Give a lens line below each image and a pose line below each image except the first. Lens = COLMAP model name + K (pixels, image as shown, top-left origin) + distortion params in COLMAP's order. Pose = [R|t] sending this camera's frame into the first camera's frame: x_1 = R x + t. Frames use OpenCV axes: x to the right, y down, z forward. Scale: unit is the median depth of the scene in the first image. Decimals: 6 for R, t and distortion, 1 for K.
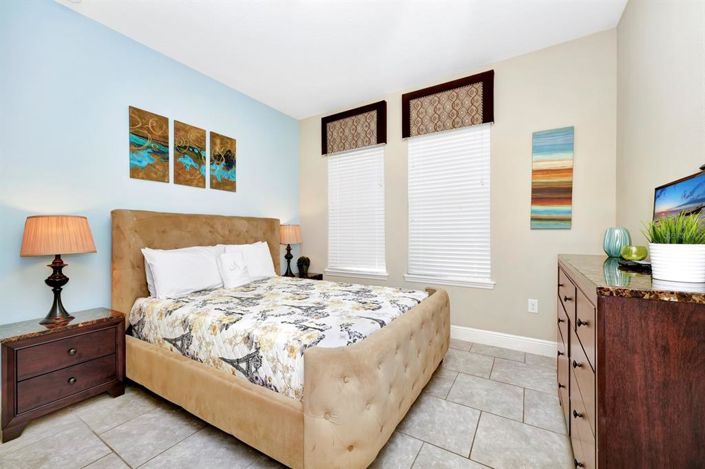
lens RADIAL K [[285.5, 0, 349.1], [0, 285.5, 237.1], [0, 0, 1]] dist [0.000532, -0.000009]
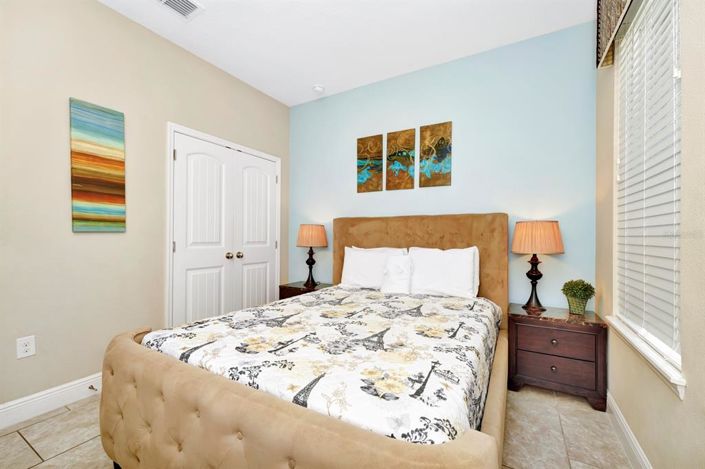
lens RADIAL K [[289.1, 0, 351.4], [0, 289.1, 238.3], [0, 0, 1]] dist [0.001313, 0.000108]
pose [[0.034739, 0.017615, -0.999241, 0.500689], [-0.017540, 0.999701, 0.017014, -0.015899], [0.999242, 0.016936, 0.035038, 0.798510]]
